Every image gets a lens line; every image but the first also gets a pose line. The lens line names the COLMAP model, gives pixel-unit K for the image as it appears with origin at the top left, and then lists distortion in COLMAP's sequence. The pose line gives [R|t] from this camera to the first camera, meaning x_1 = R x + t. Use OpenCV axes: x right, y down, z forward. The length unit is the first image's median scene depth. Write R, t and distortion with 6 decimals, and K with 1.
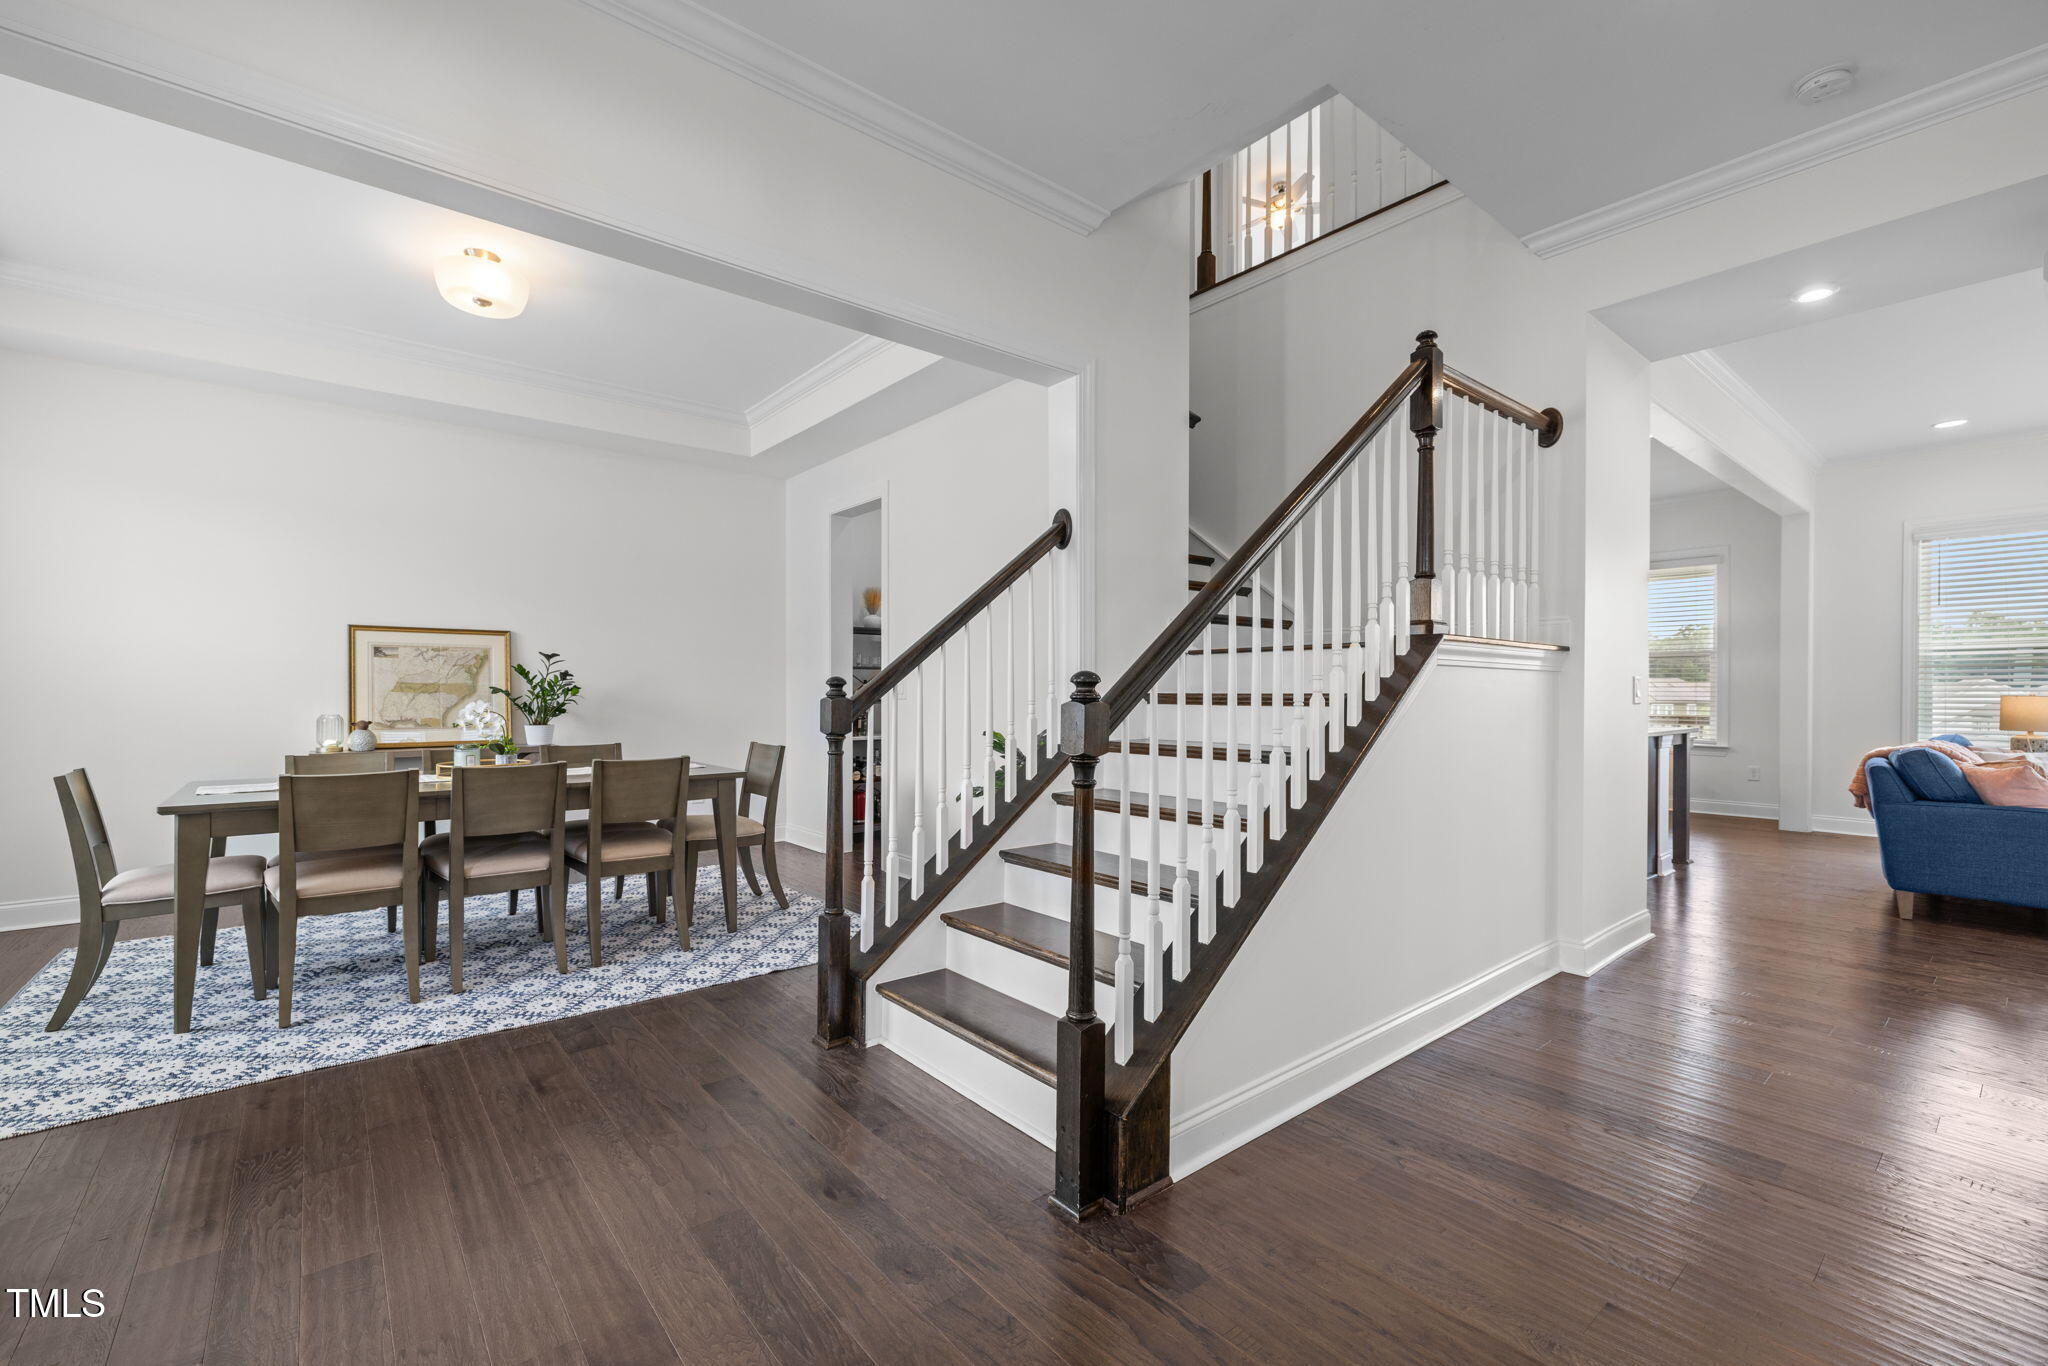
lens RADIAL K [[871.8, 0, 1024.0], [0, 871.8, 683.0], [0, 0, 1]] dist [-0.001137, -0.000066]
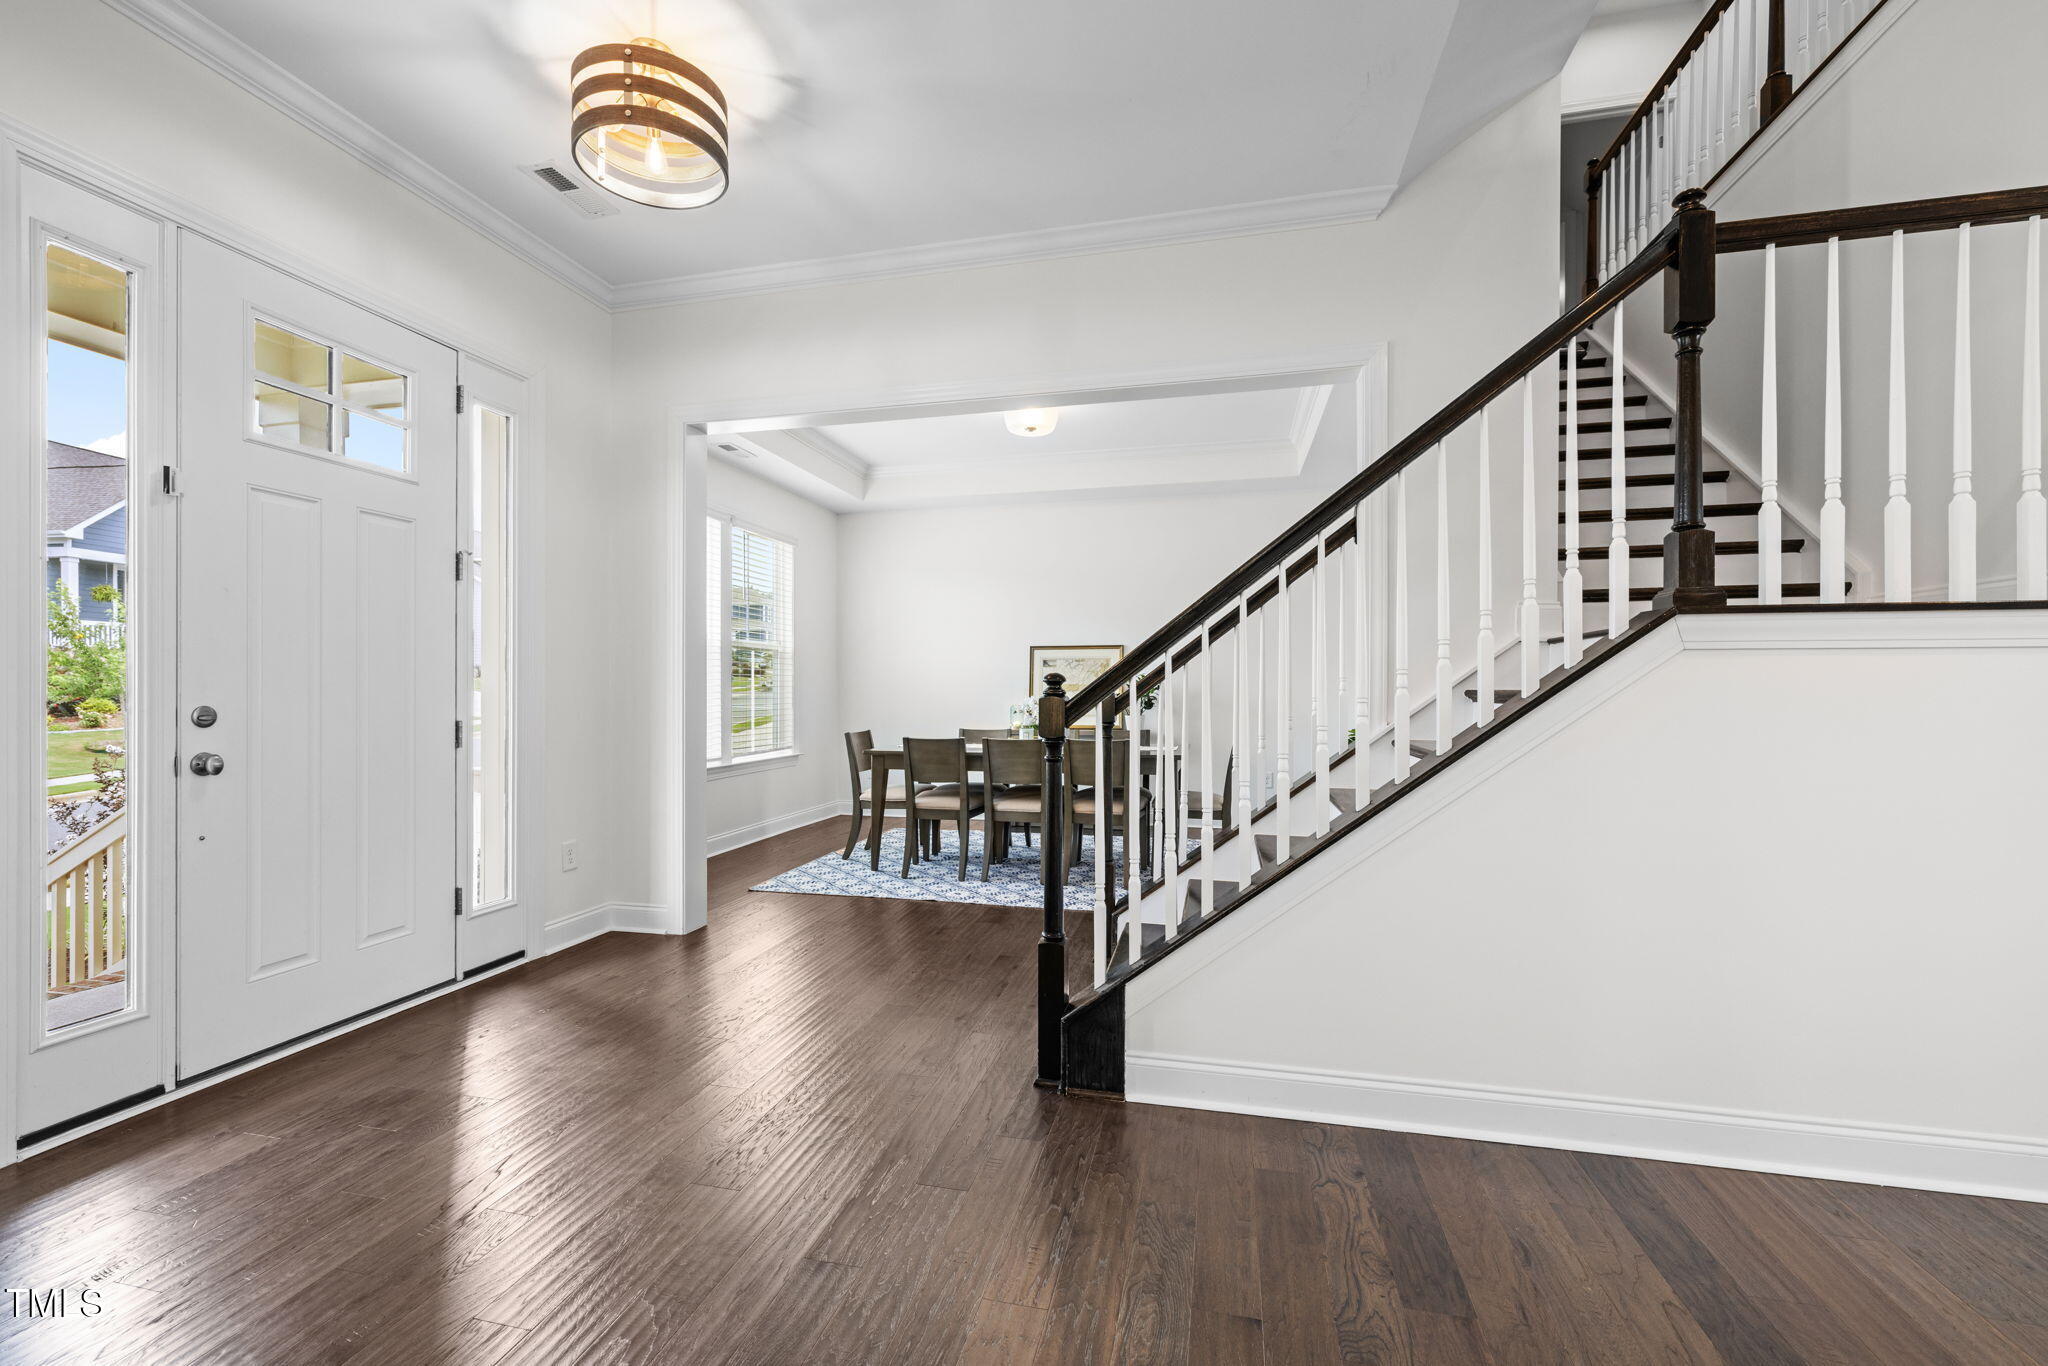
lens RADIAL K [[871.8, 0, 1024.0], [0, 871.8, 683.0], [0, 0, 1]] dist [-0.001137, -0.000066]
pose [[0.599157, -0.008357, -0.800588, 0.703718], [0.009555, 0.999949, -0.003288, 0.003216], [0.800574, -0.005679, 0.599207, 0.122422]]
